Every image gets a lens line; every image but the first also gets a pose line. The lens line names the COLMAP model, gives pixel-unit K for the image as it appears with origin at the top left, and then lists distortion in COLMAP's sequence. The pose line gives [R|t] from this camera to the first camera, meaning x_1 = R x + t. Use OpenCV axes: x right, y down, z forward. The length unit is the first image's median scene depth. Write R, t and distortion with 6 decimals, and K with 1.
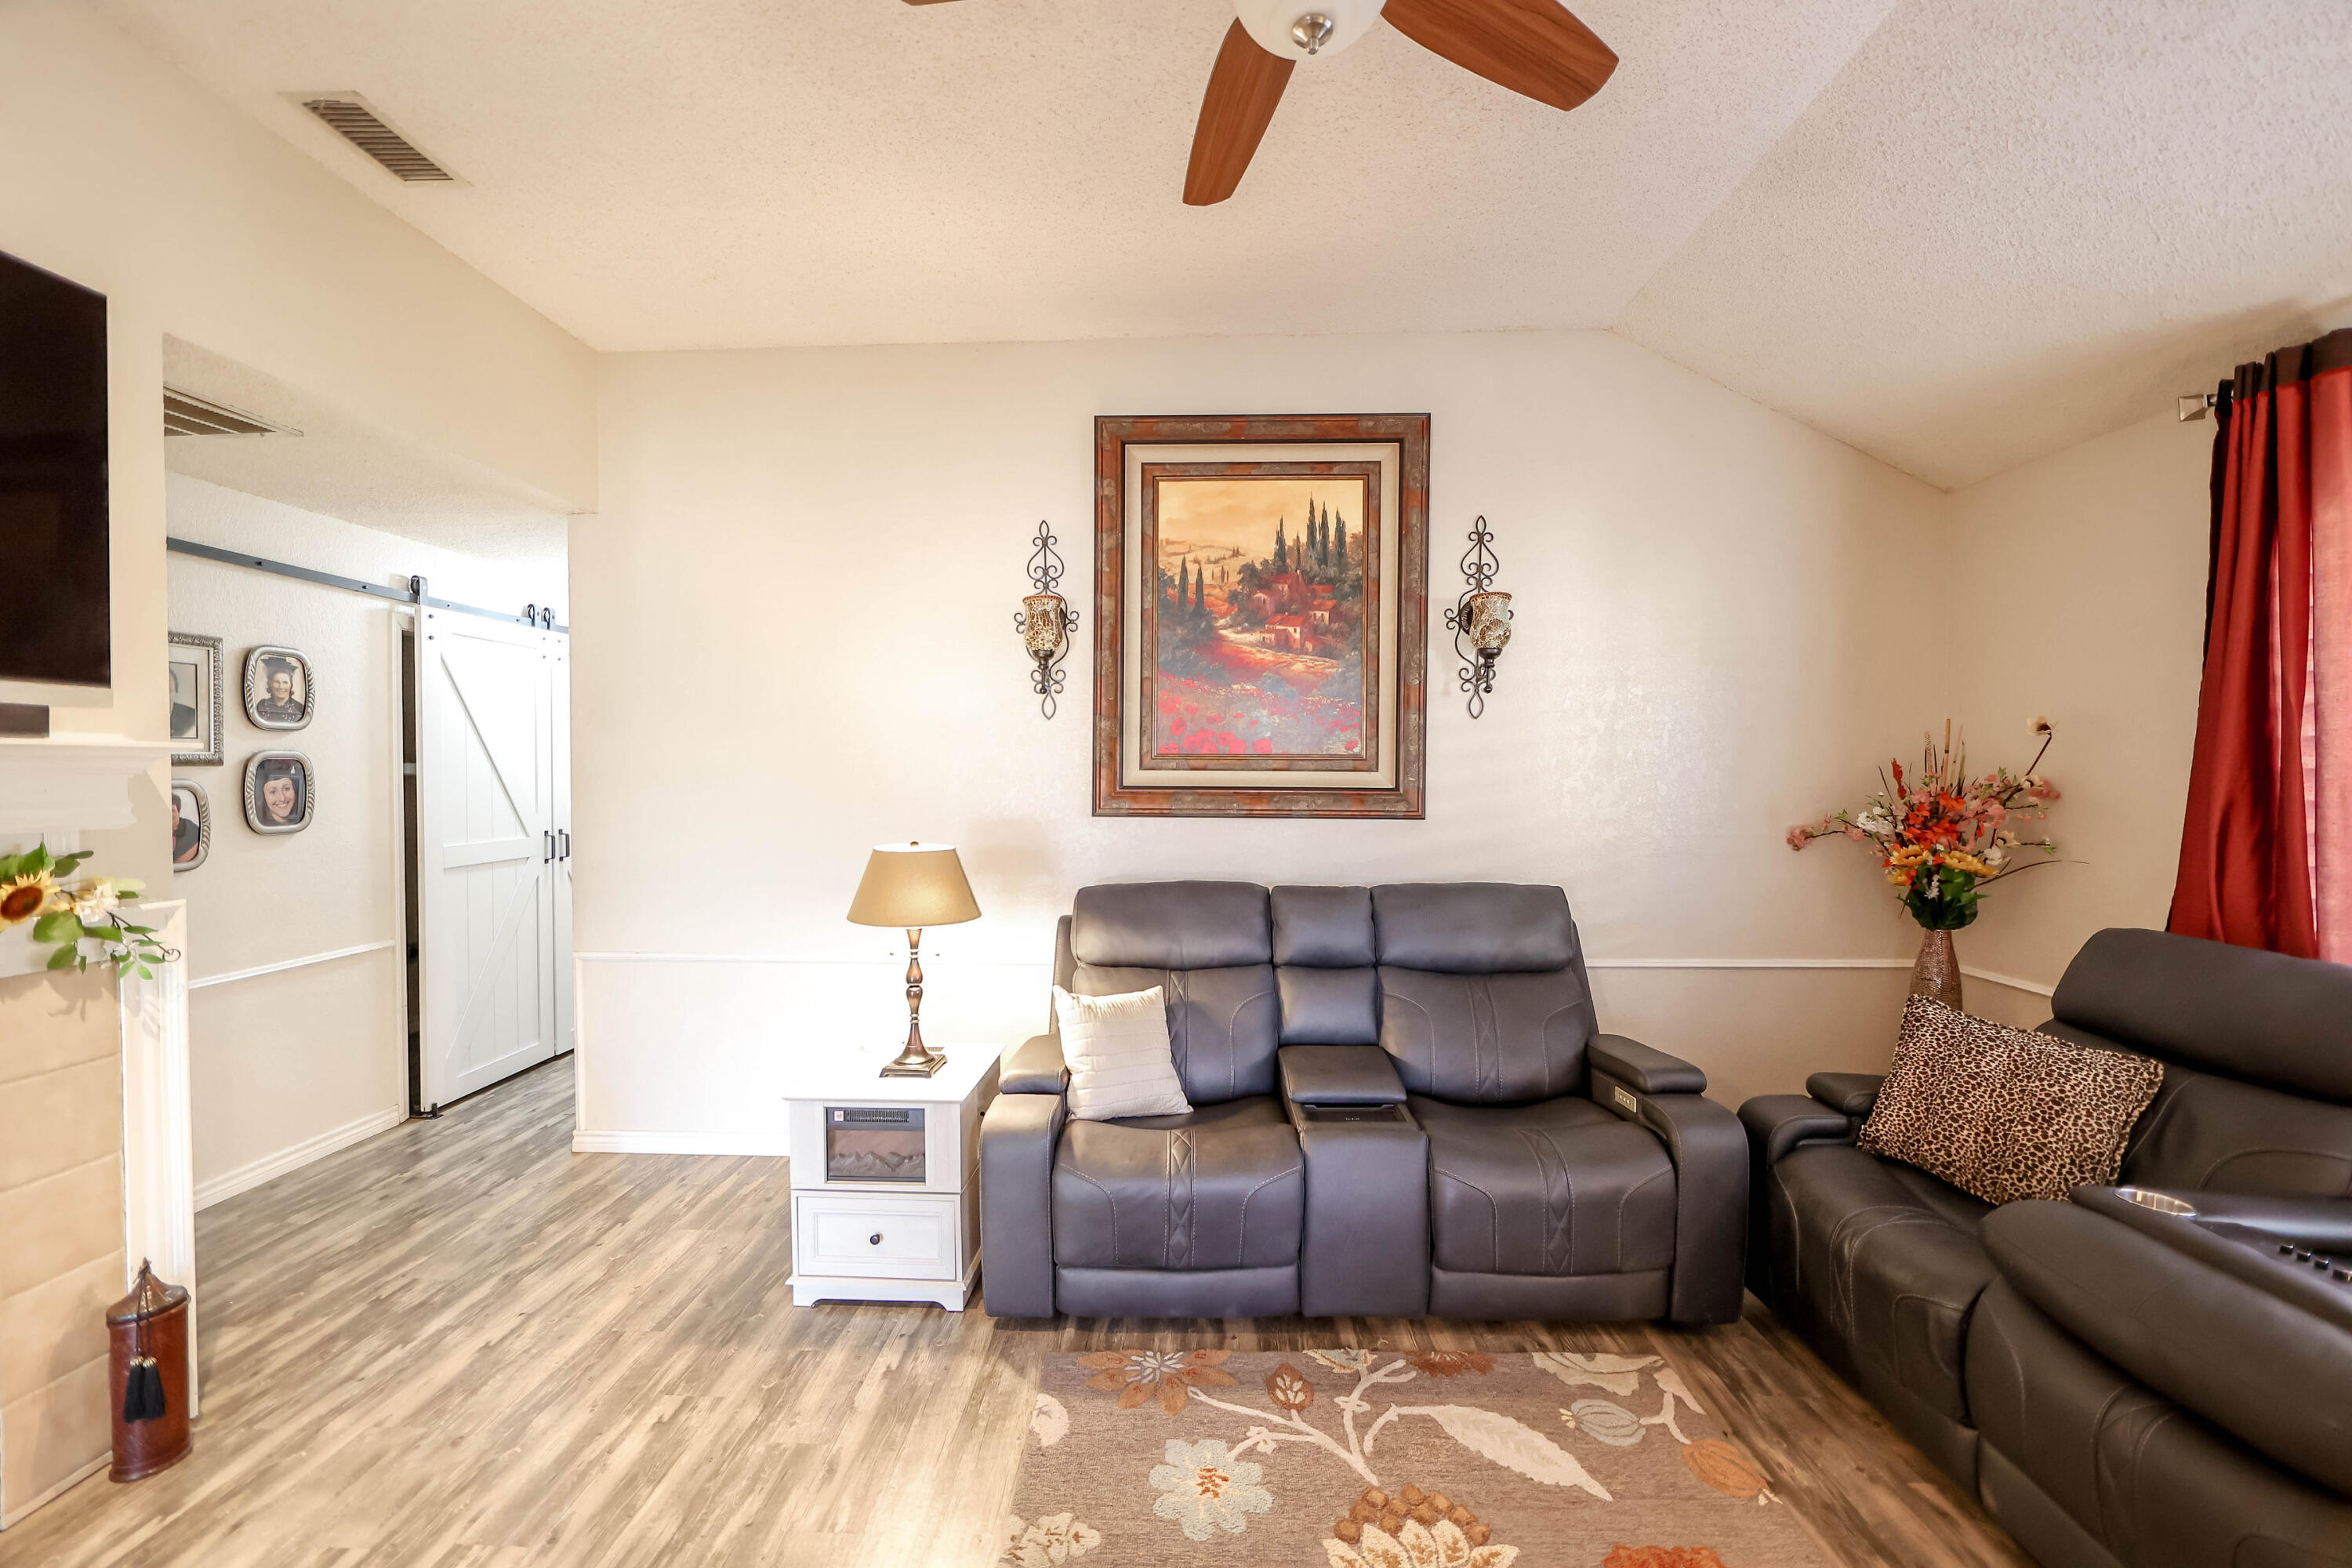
lens RADIAL K [[935.9, 0, 1171.3], [0, 935.9, 785.6], [0, 0, 1]] dist [-0.003501, 0.000208]
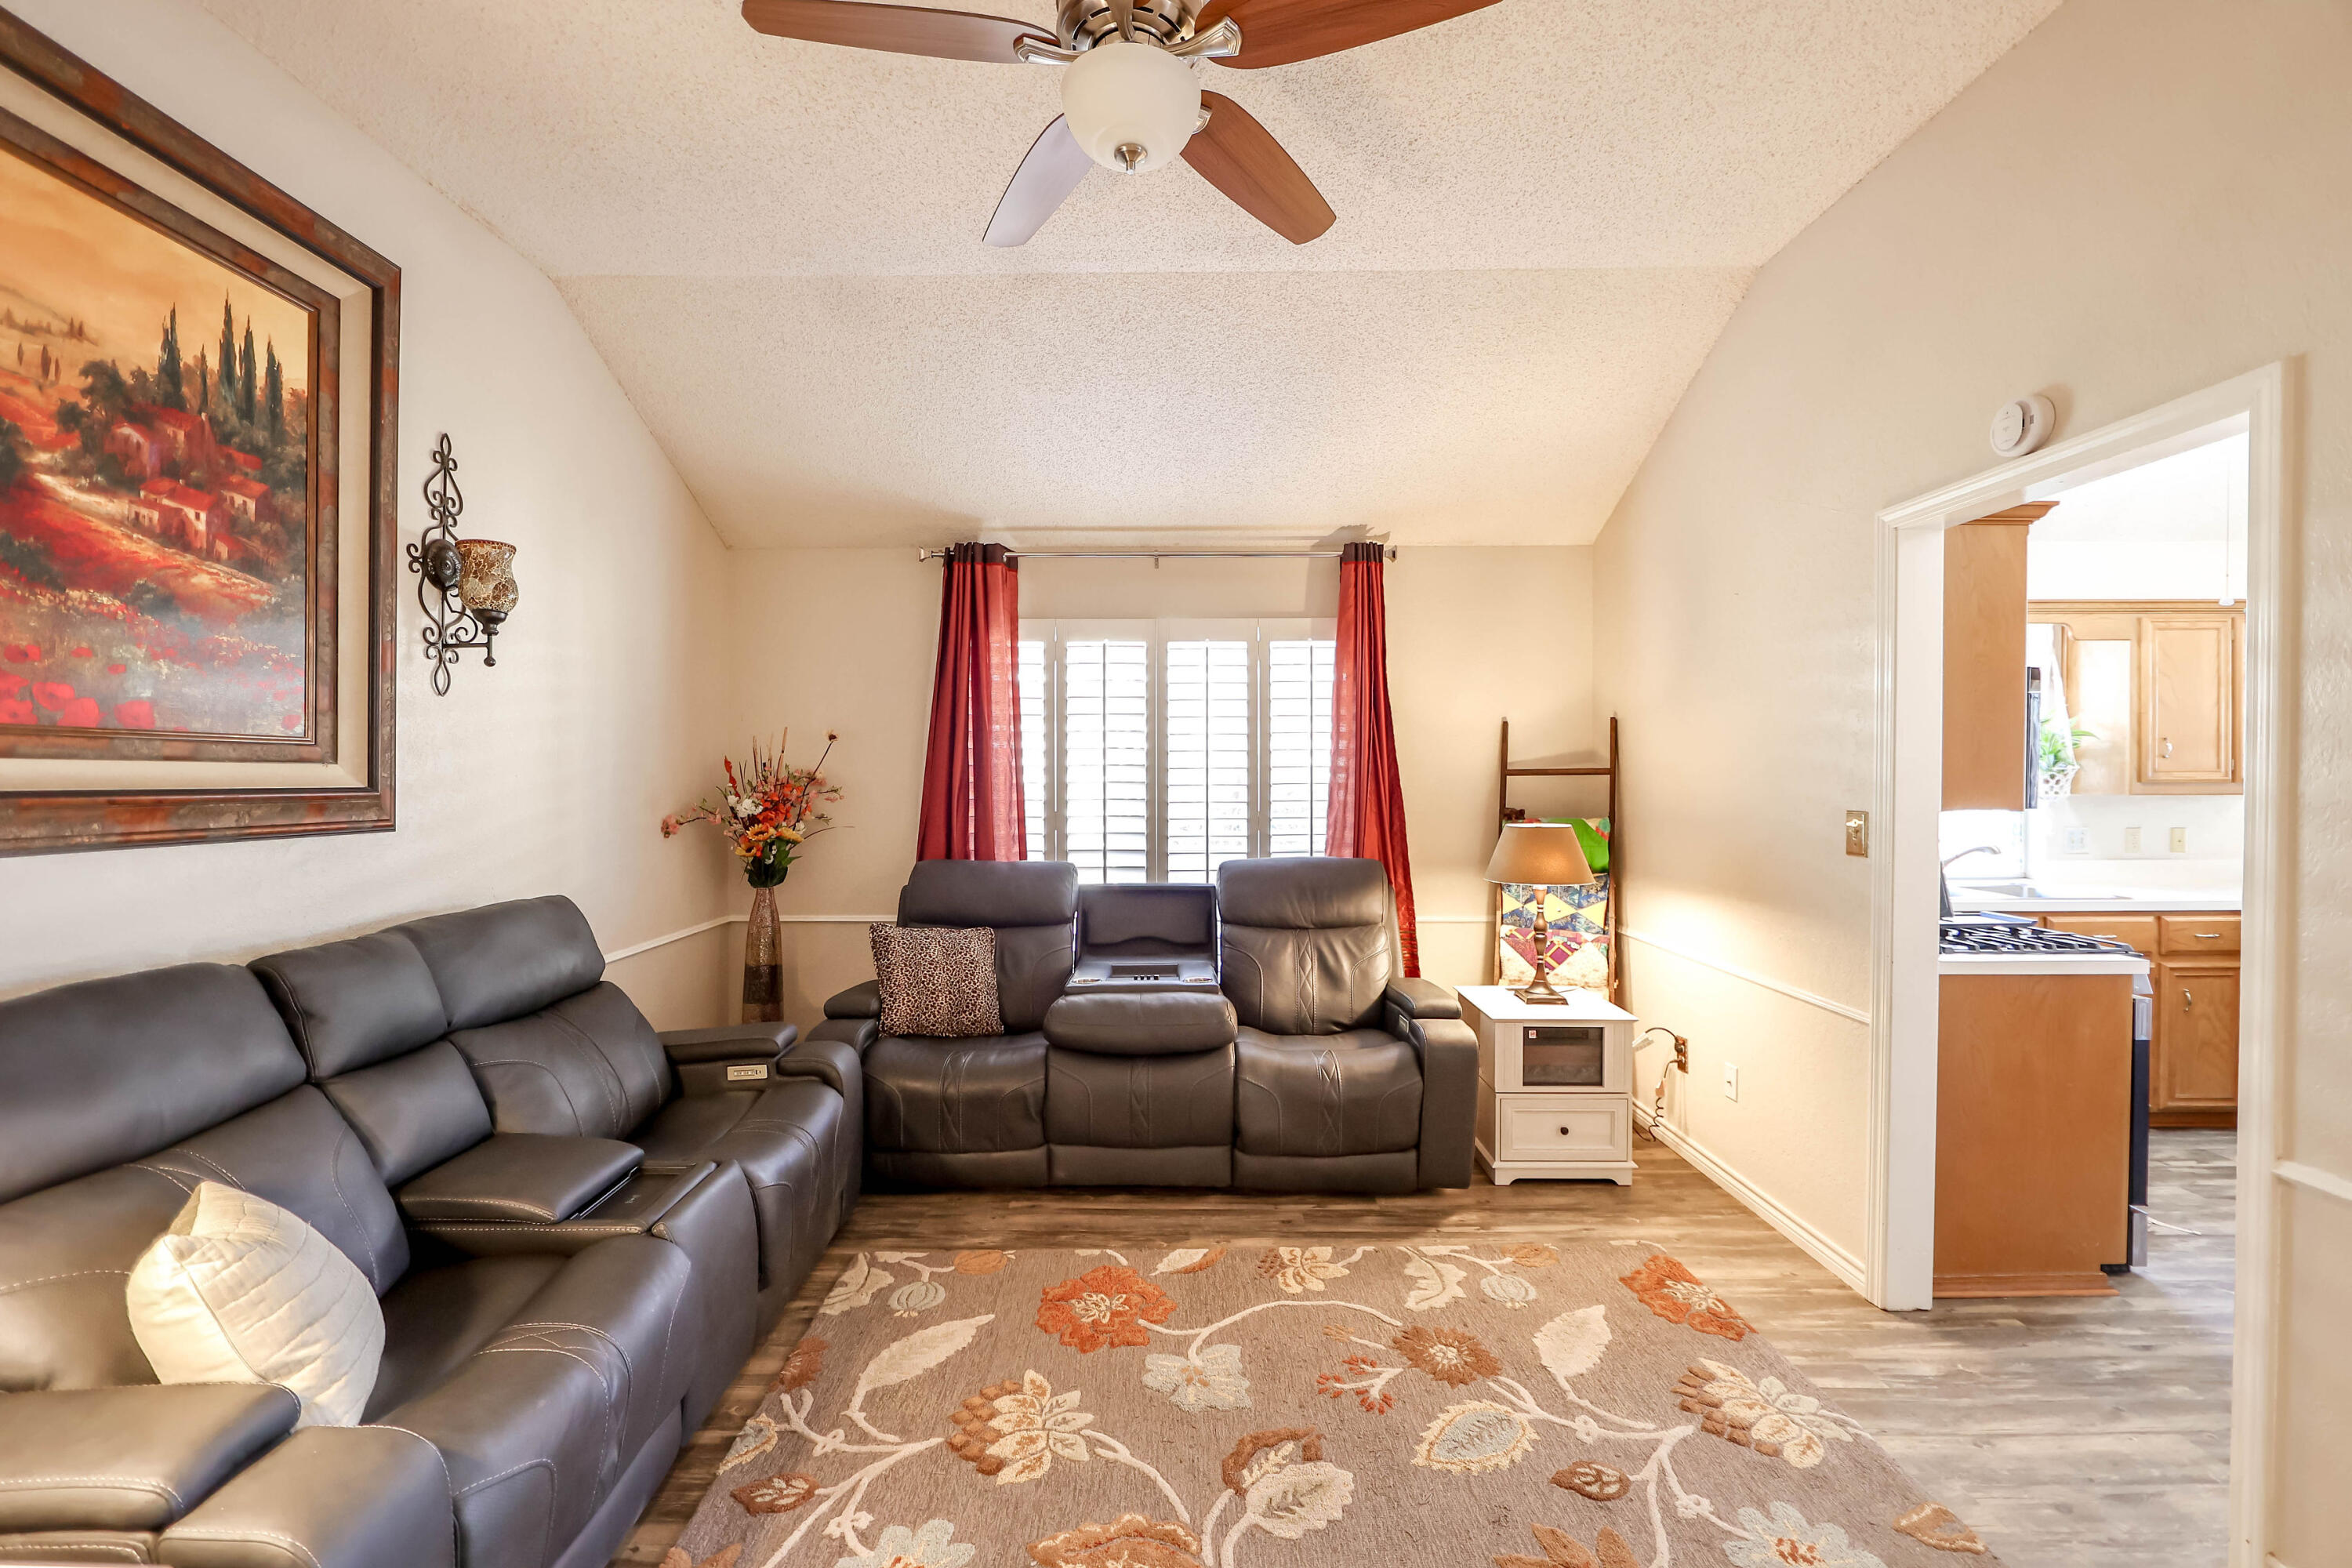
lens RADIAL K [[945.5, 0, 1180.0], [0, 945.5, 781.7], [0, 0, 1]] dist [-0.008318, 0.002692]
pose [[-0.044611, -0.010821, 0.998946, -0.586490], [0.015122, 0.999819, 0.011505, -0.000871], [-0.998890, 0.015619, -0.044439, 0.532766]]
